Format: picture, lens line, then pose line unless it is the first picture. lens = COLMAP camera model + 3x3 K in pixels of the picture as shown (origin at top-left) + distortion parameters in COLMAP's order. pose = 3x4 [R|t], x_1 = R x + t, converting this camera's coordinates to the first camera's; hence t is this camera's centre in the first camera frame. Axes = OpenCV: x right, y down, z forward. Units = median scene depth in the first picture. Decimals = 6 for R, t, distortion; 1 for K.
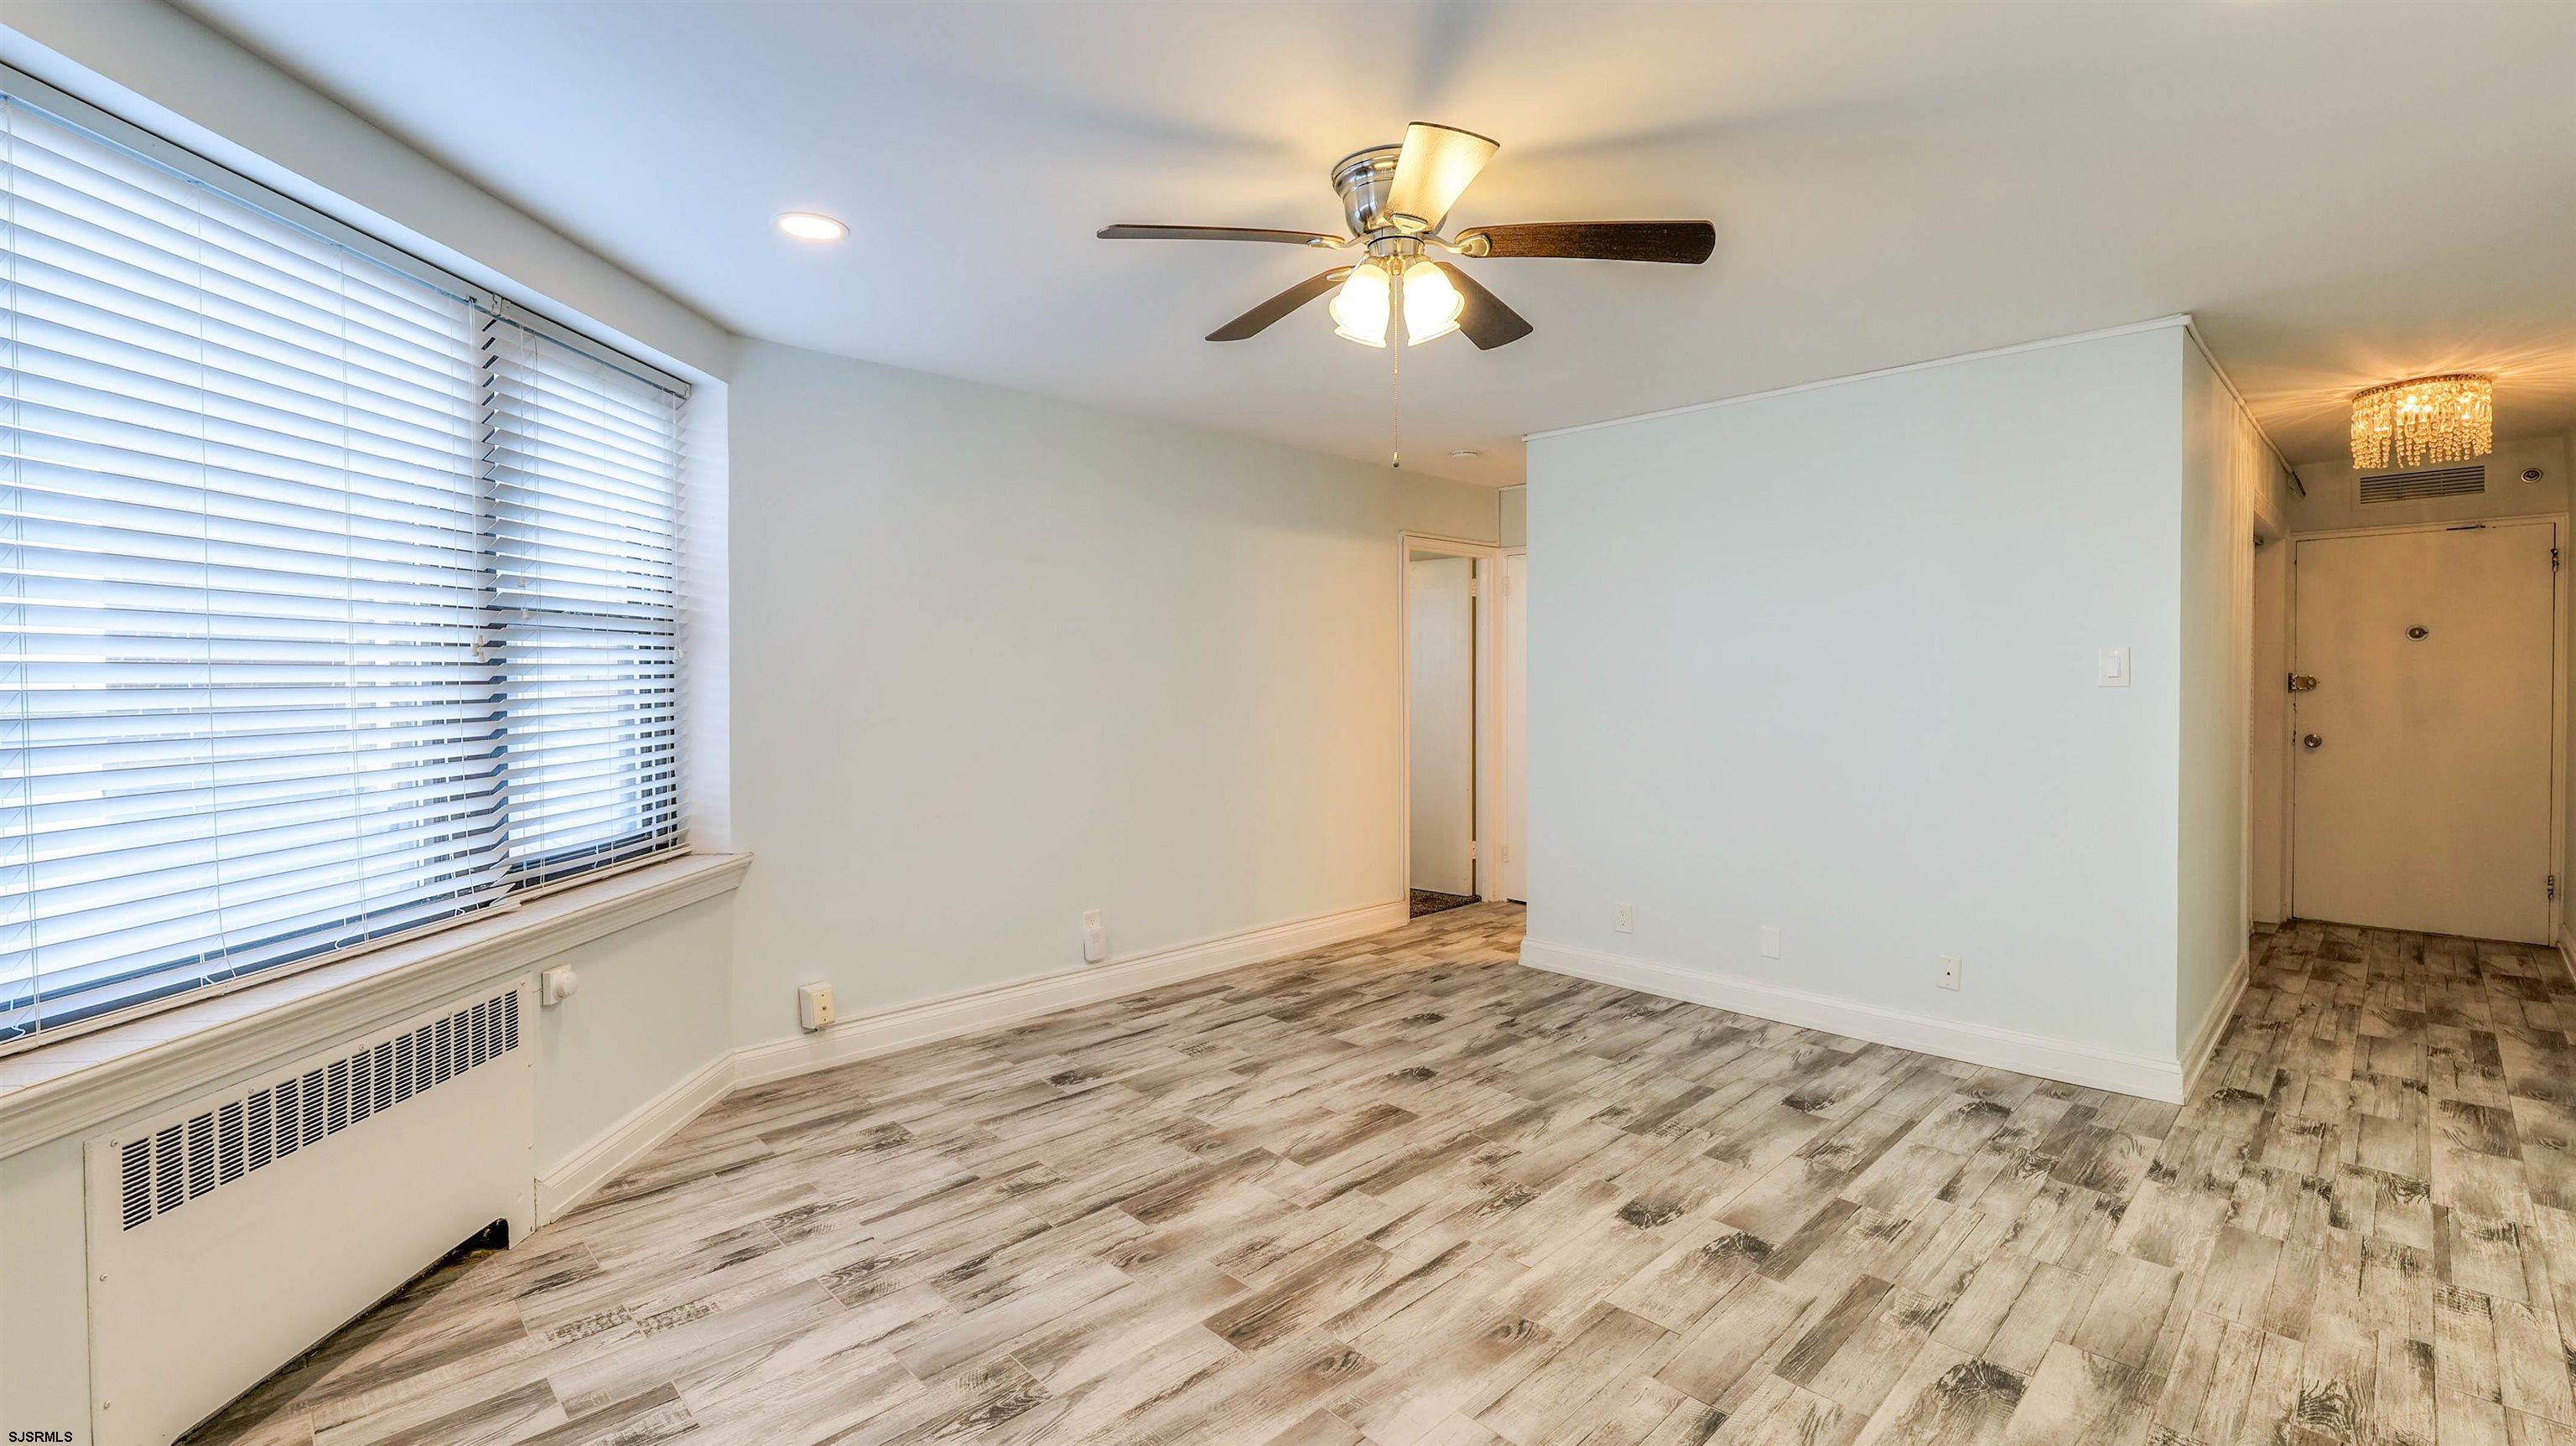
lens RADIAL K [[1100.1, 0, 1276.1], [0, 1100.1, 694.7], [0, 0, 1]] dist [-0.011737, 0.000841]
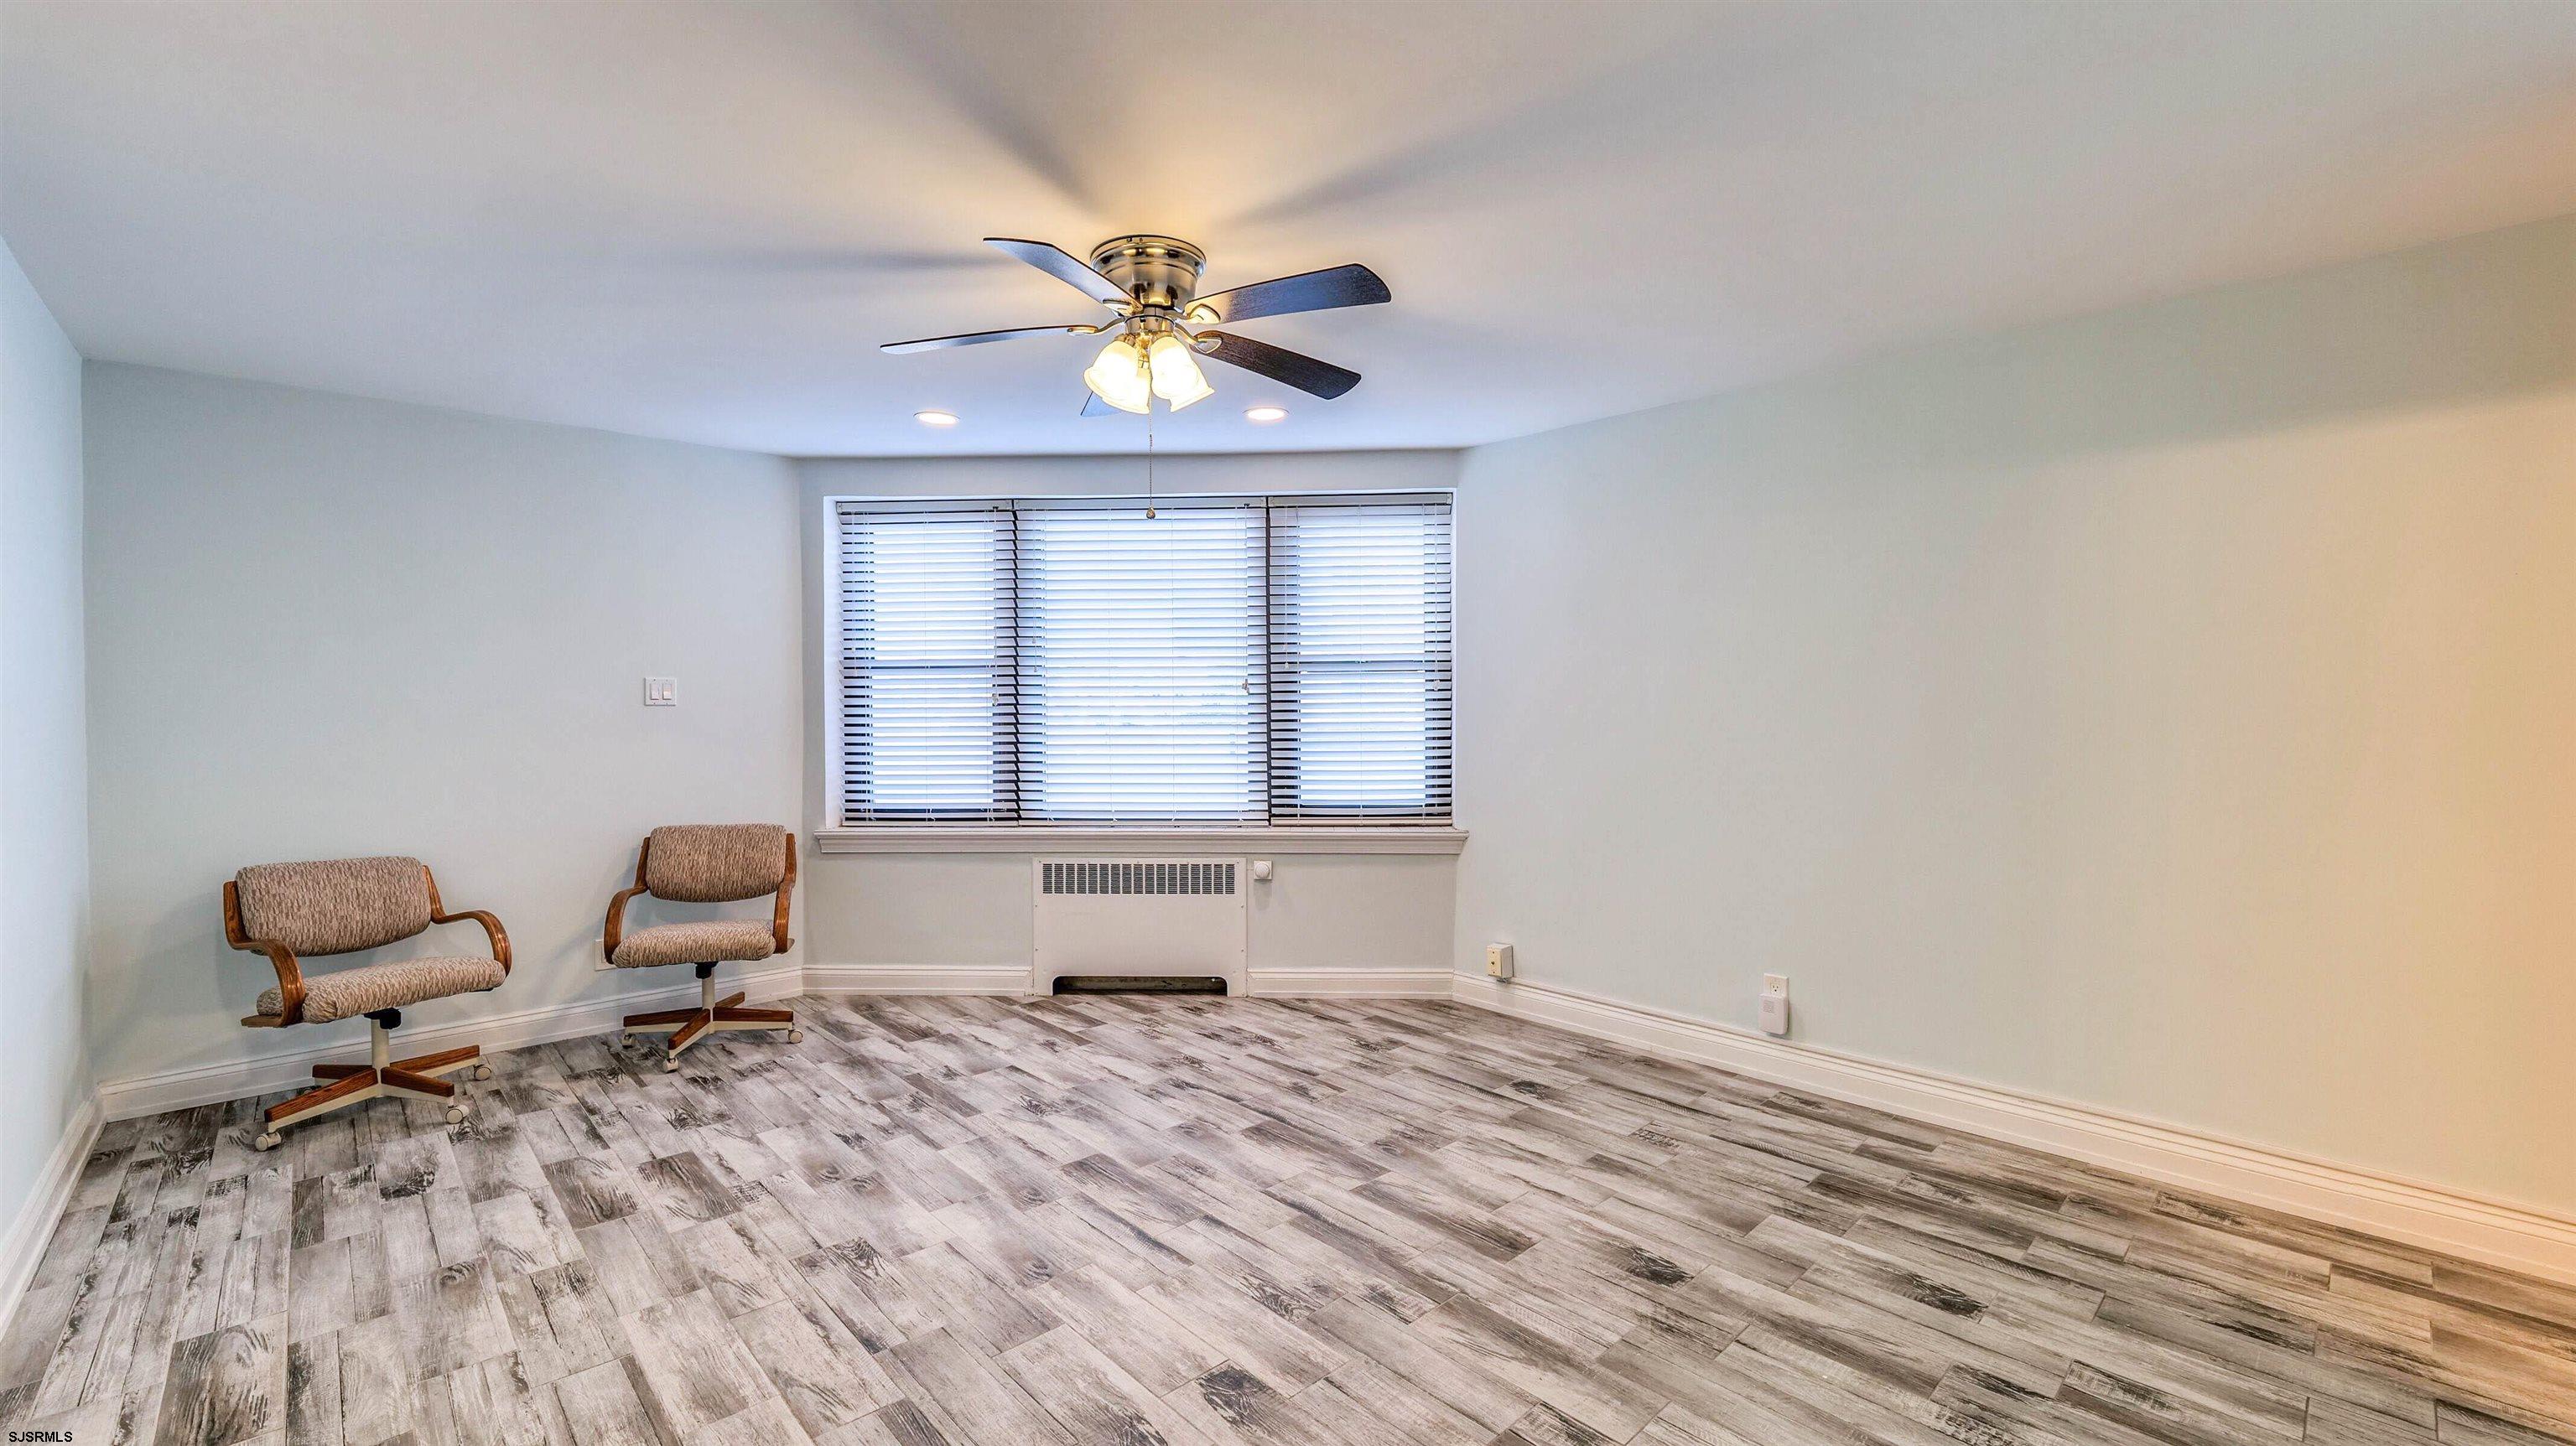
lens RADIAL K [[1045.9, 0, 1273.9], [0, 1045.9, 718.9], [0, 0, 1]] dist [-0.011348, 0.000211]
pose [[-0.015735, 0.018513, -0.999705, 0.850240], [-0.014326, 0.999722, 0.018739, -0.015152], [0.999774, 0.014616, -0.015466, 0.822404]]
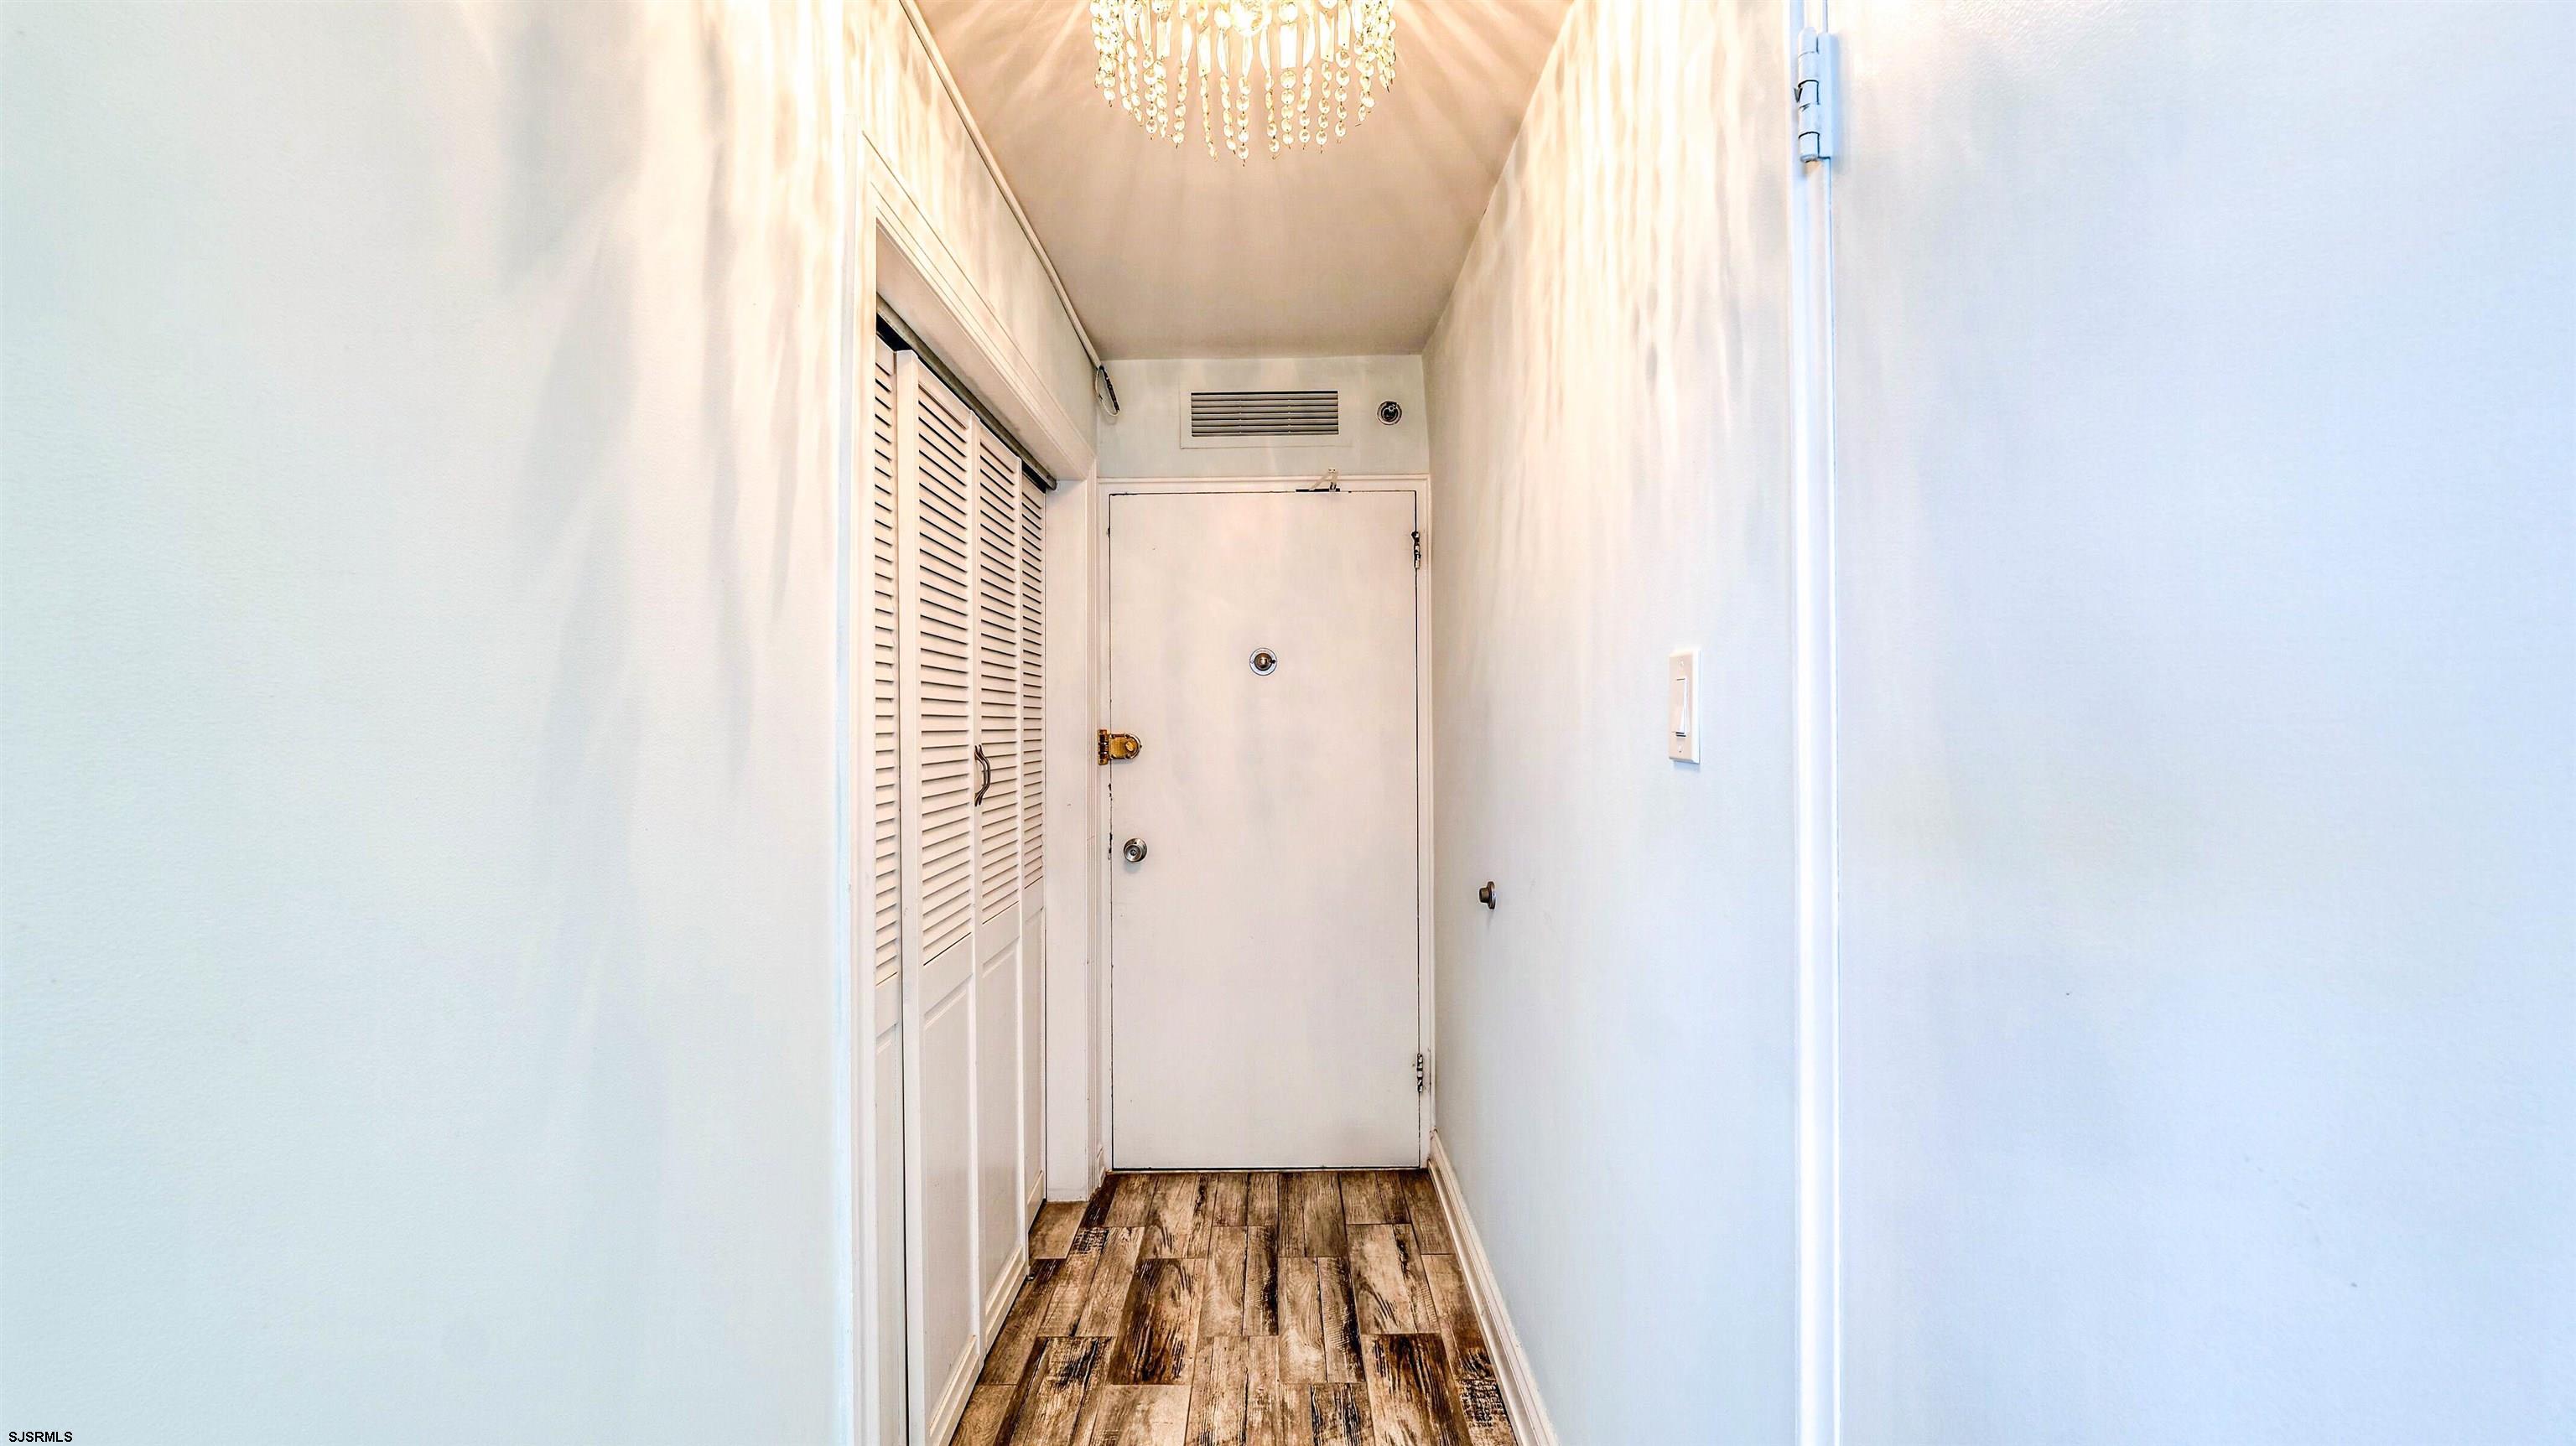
lens RADIAL K [[1045.9, 0, 1273.9], [0, 1045.9, 718.9], [0, 0, 1]] dist [-0.011348, 0.000211]
pose [[0.695448, 0.009037, 0.718520, 1.647900], [0.012710, 0.999610, -0.024874, -0.030214], [-0.718464, 0.026431, 0.695061, 1.535861]]
